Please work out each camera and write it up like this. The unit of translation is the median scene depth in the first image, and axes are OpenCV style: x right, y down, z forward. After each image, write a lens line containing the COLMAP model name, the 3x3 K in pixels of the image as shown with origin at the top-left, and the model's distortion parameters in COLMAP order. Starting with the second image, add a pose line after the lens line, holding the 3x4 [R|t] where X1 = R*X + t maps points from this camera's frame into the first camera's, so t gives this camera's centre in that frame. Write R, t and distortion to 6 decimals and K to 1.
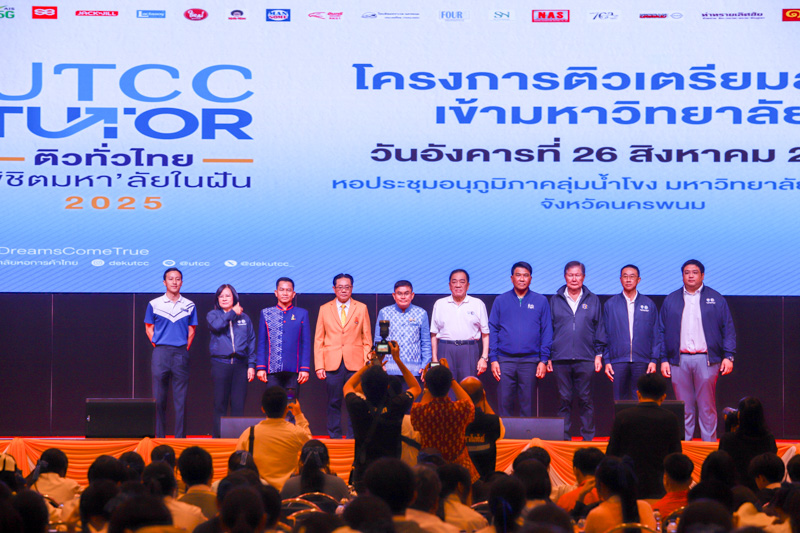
lens RADIAL K [[3618.2, 0, 382.7], [0, 3618.2, 265.8], [0, 0, 1]] dist [0.961014, 0.000000]
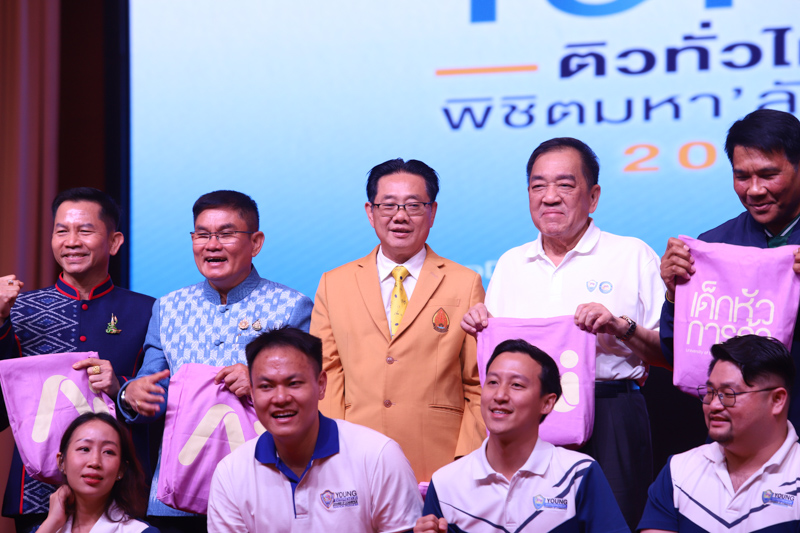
lens RADIAL K [[4589.7, 0, 403.9], [0, 4589.7, 267.4], [0, 0, 1]] dist [1.190893, 0.000000]
pose [[0.911994, -0.036854, -0.408545, 0.119612], [0.020702, 0.998822, -0.043890, 0.020394], [0.409681, 0.031570, 0.911682, 0.472081]]
